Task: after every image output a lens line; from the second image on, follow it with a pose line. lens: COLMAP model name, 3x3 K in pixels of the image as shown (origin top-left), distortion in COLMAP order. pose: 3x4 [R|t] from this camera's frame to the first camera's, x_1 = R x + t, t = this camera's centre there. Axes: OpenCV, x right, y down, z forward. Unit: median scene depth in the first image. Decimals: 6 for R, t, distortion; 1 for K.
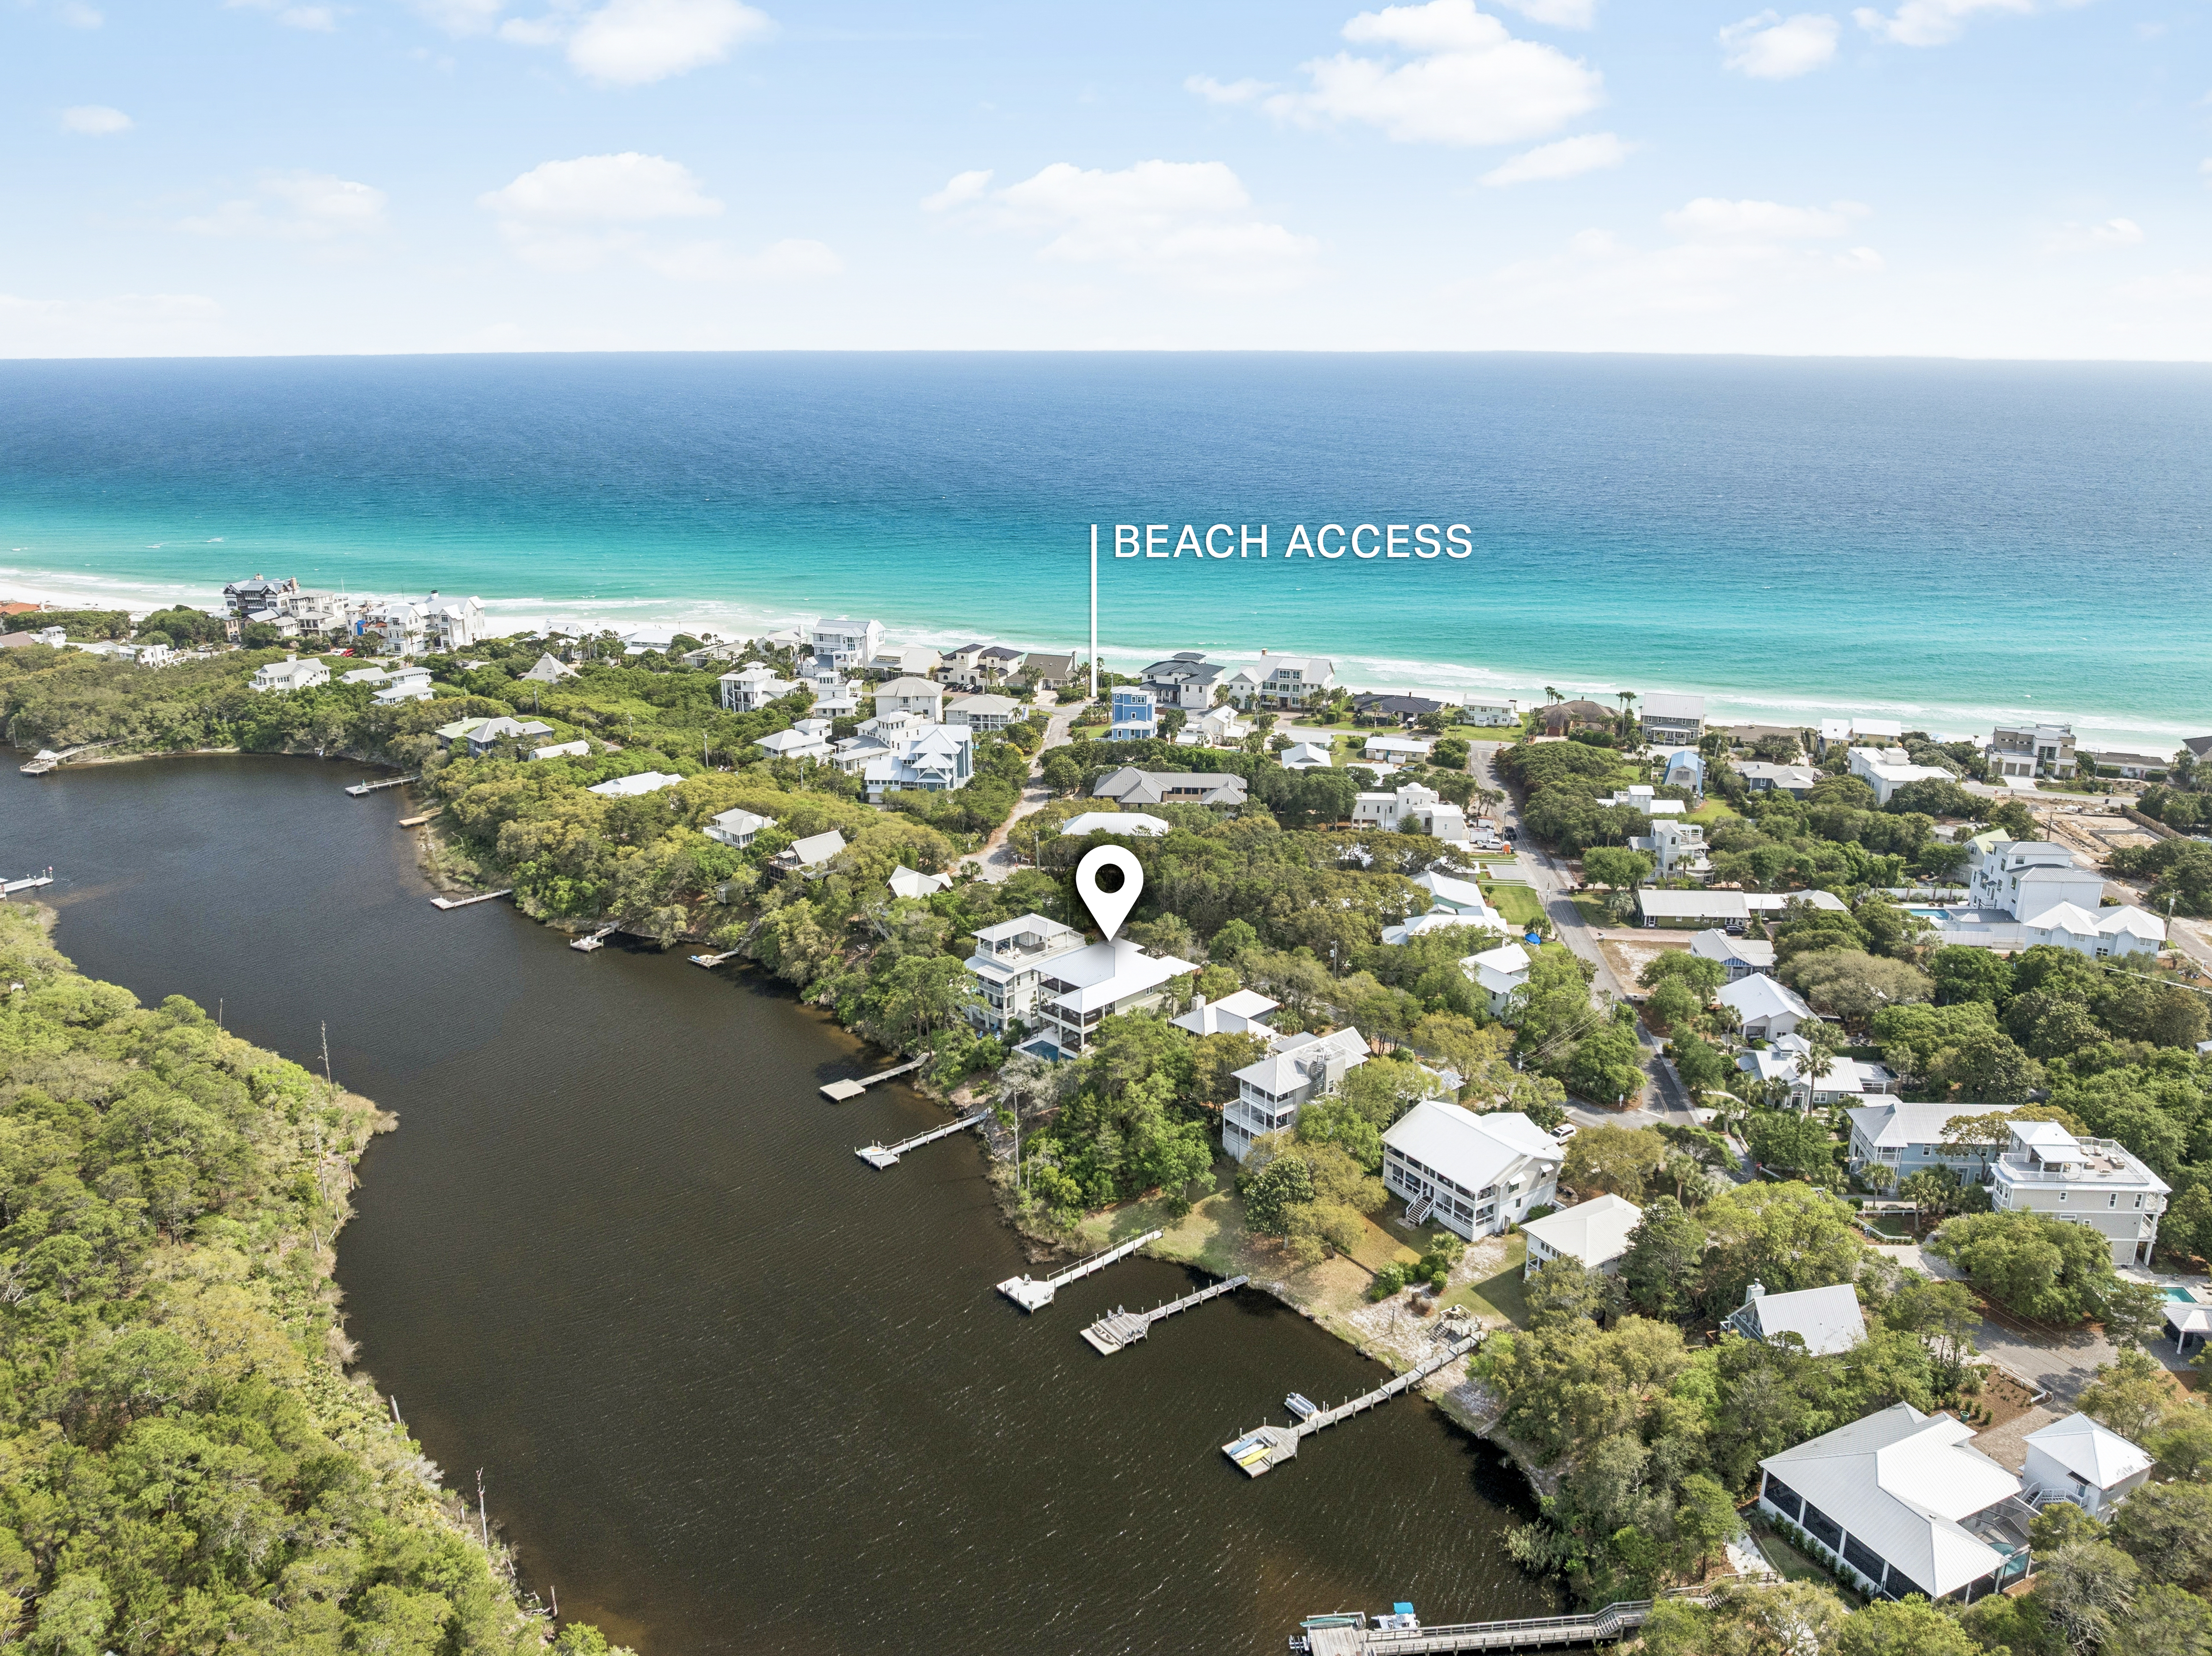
lens RADIAL K [[1569.8, 0, 1063.7], [0, 1569.8, 826.4], [0, 0, 1]] dist [-0.028987, -0.003000]
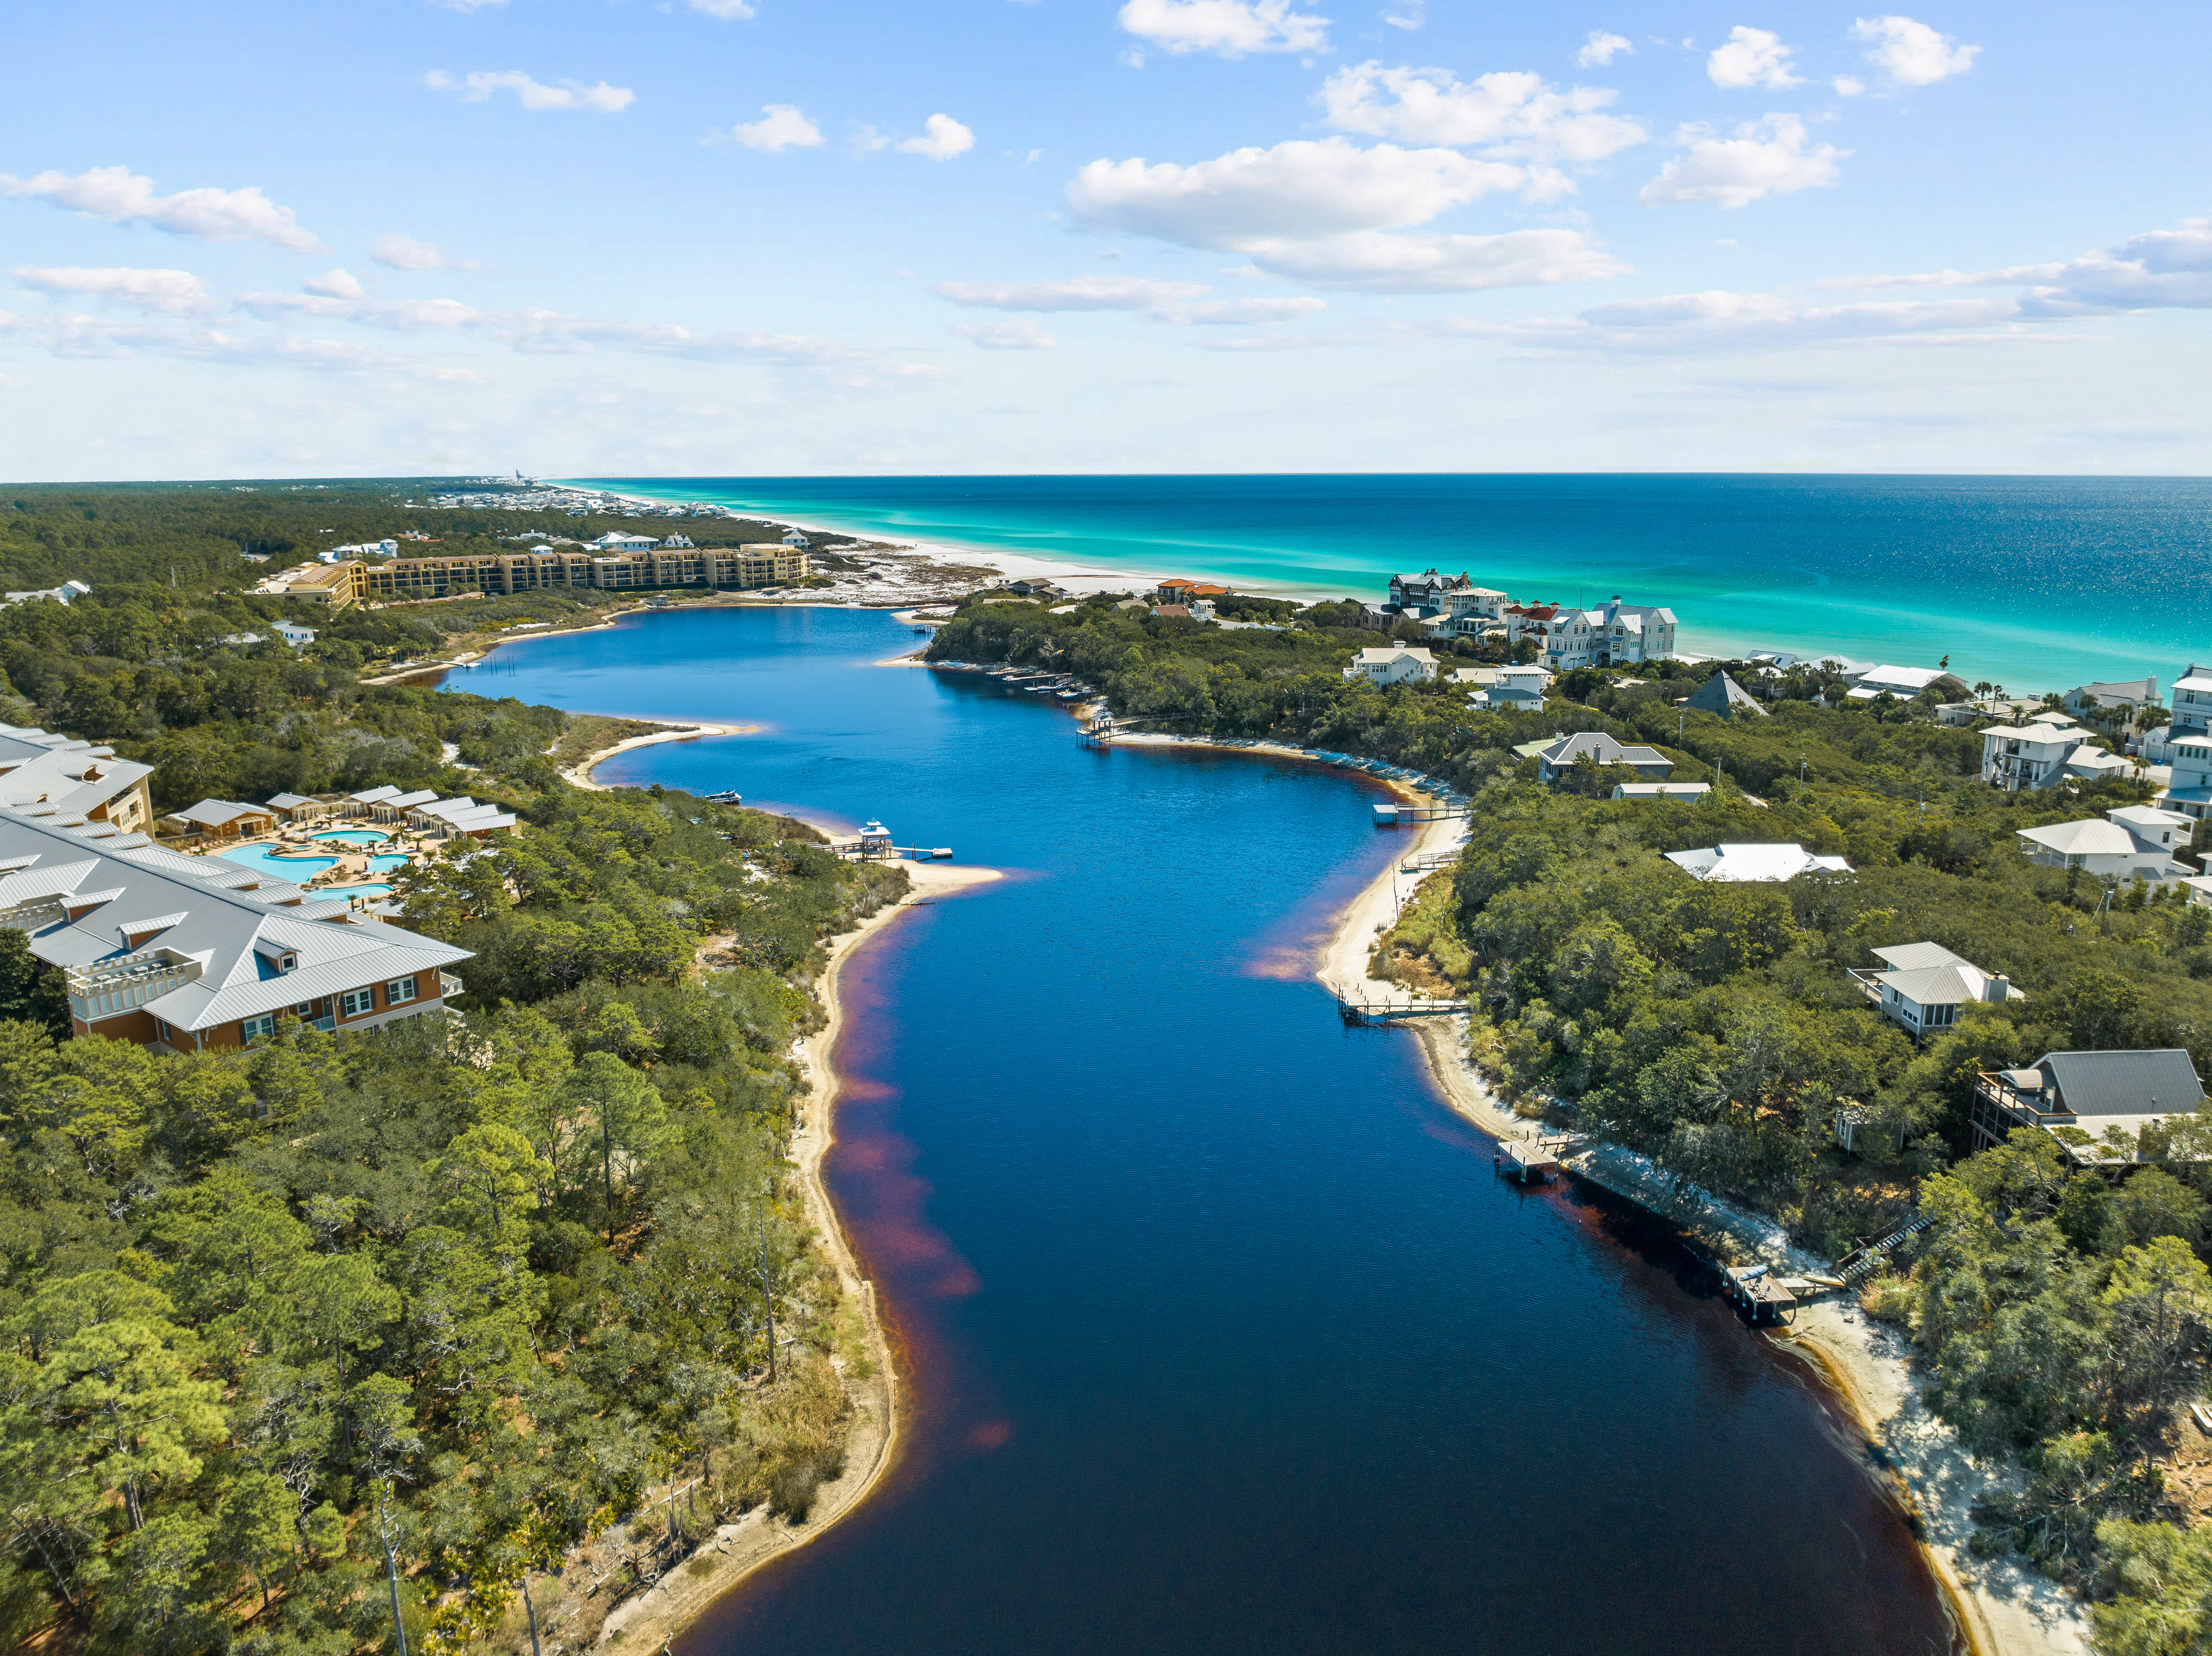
lens RADIAL K [[1569.8, 0, 1063.7], [0, 1569.8, 826.4], [0, 0, 1]] dist [-0.028987, -0.003000]
pose [[0.709931, 0.161503, -0.685503, -0.057764], [-0.197796, 0.979898, 0.026017, -0.004827], [0.675925, 0.117120, 0.727604, 0.345258]]
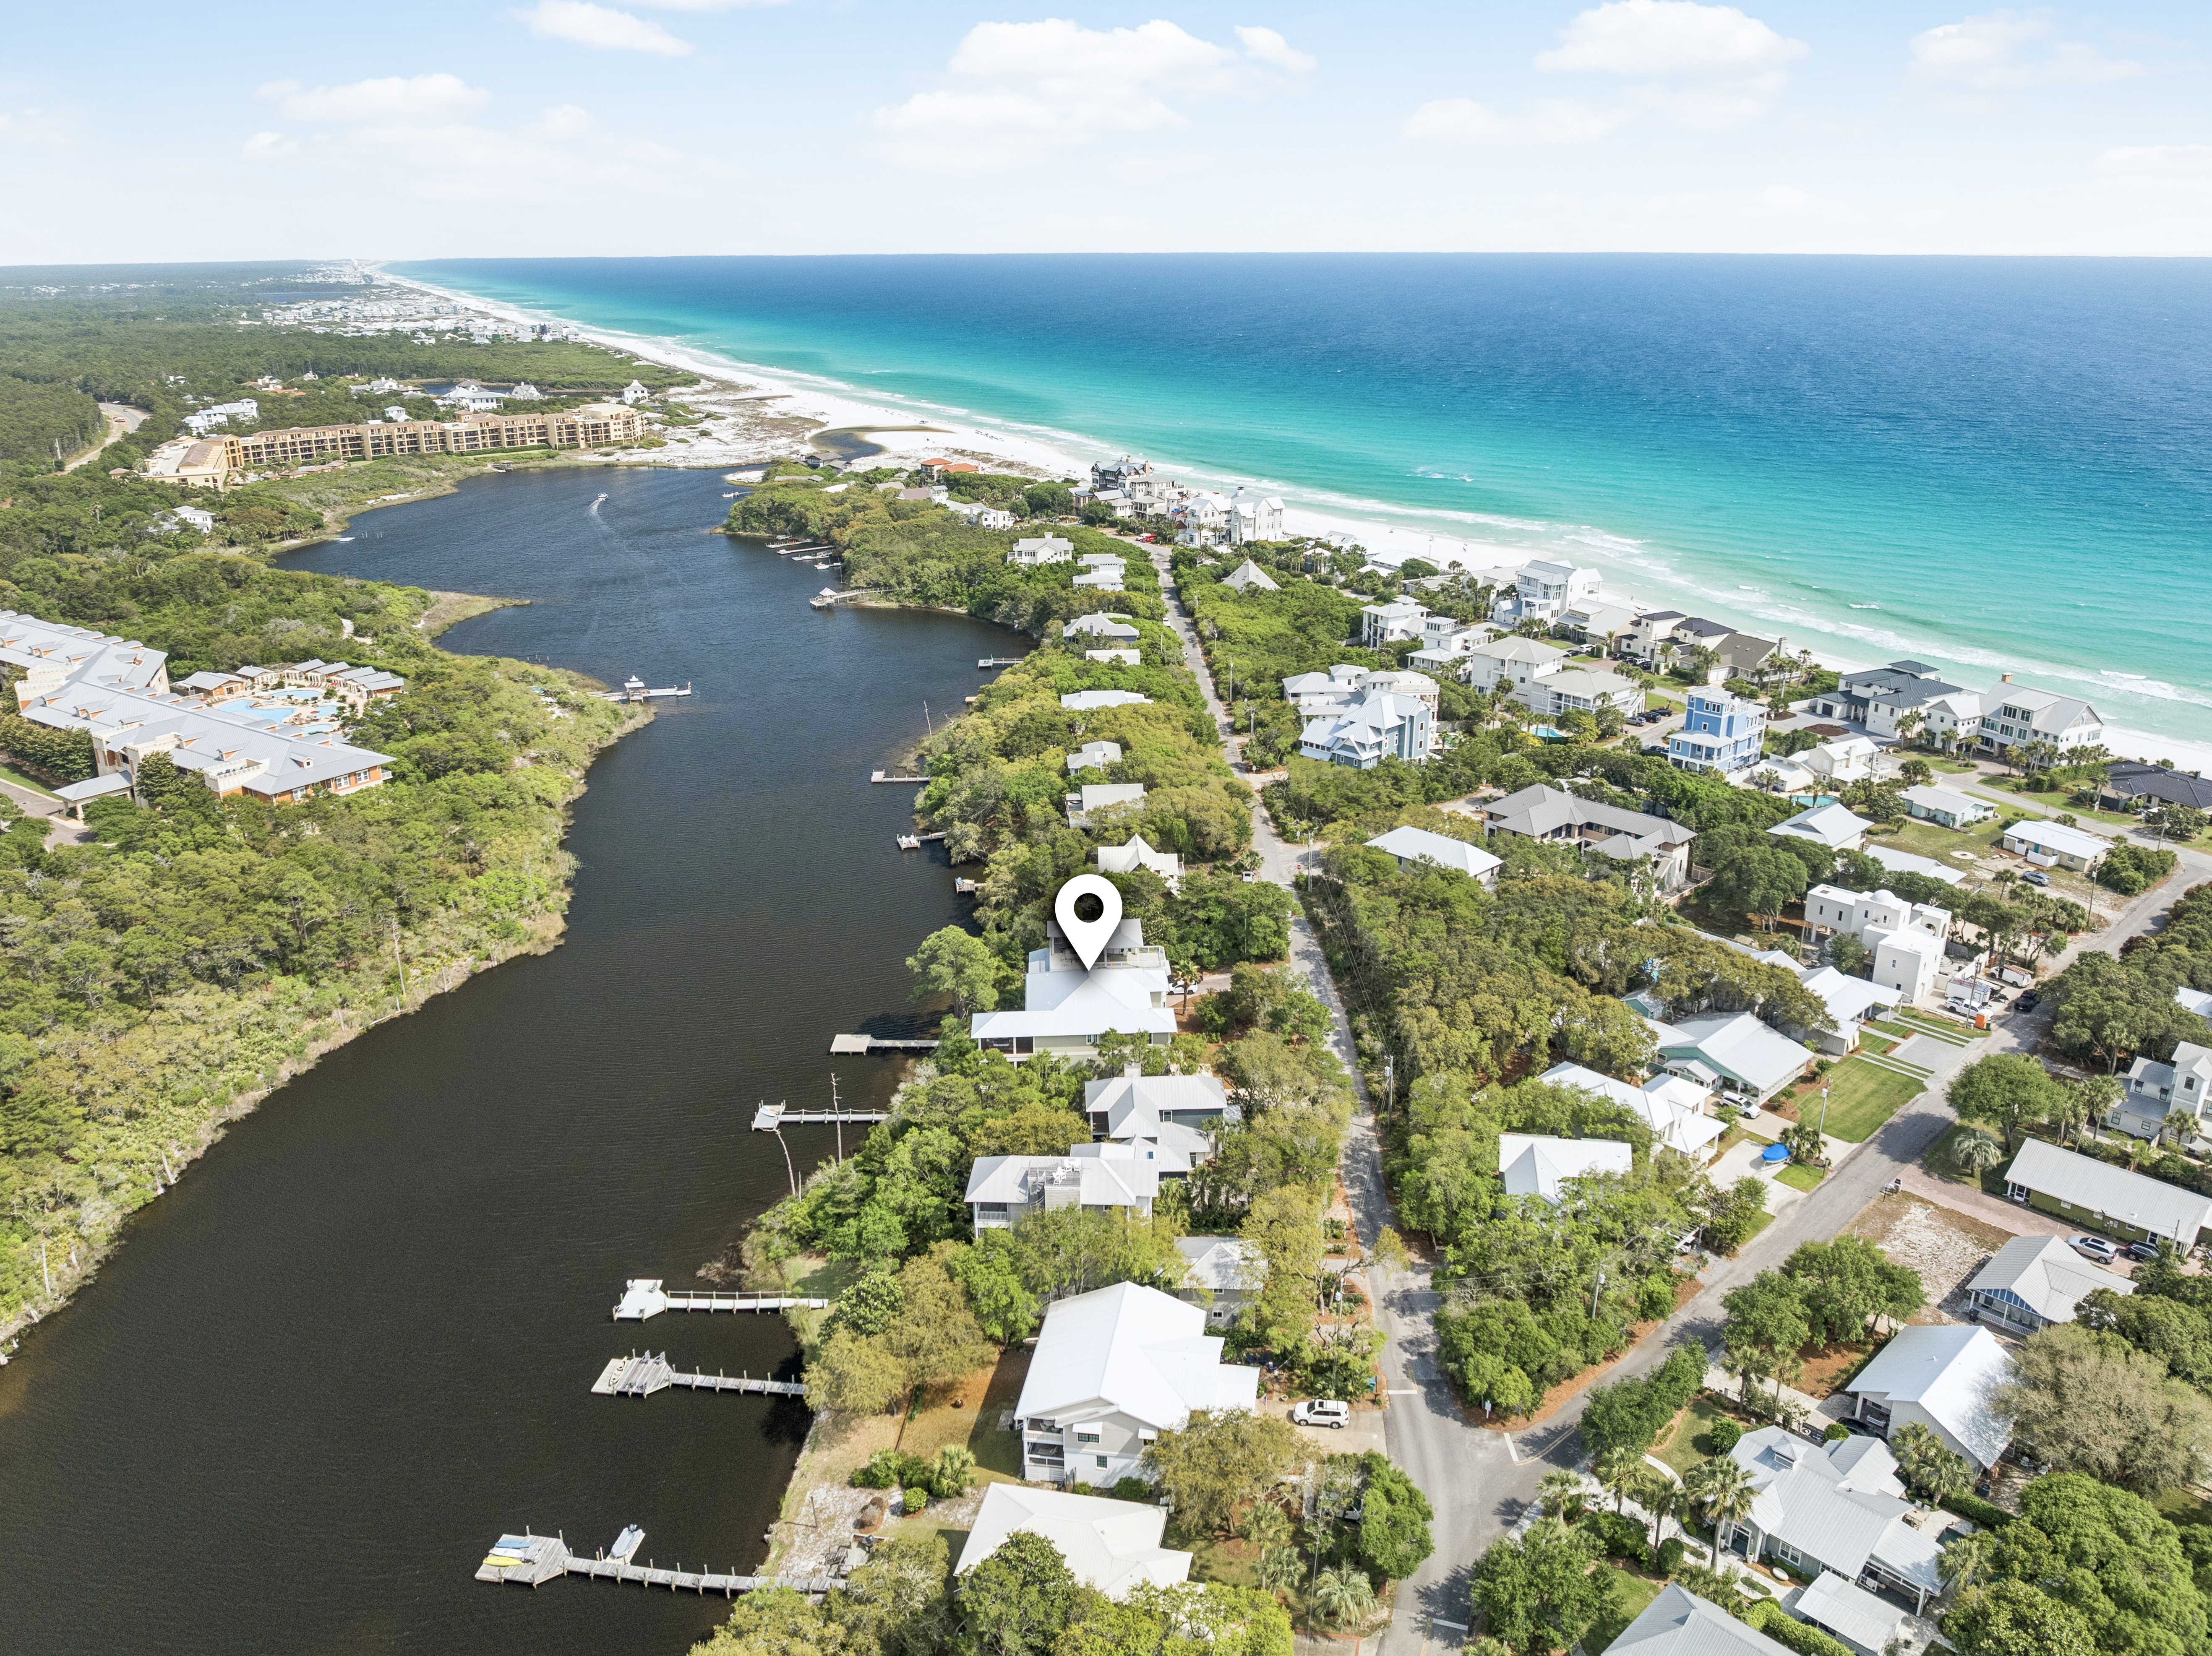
lens RADIAL K [[1569.8, 0, 1063.7], [0, 1569.8, 826.4], [0, 0, 1]] dist [-0.028987, -0.003000]
pose [[0.762145, 0.222449, -0.607989, 0.255317], [-0.185926, 0.974762, 0.123576, -0.052415], [0.620134, 0.018858, 0.784269, 0.161083]]
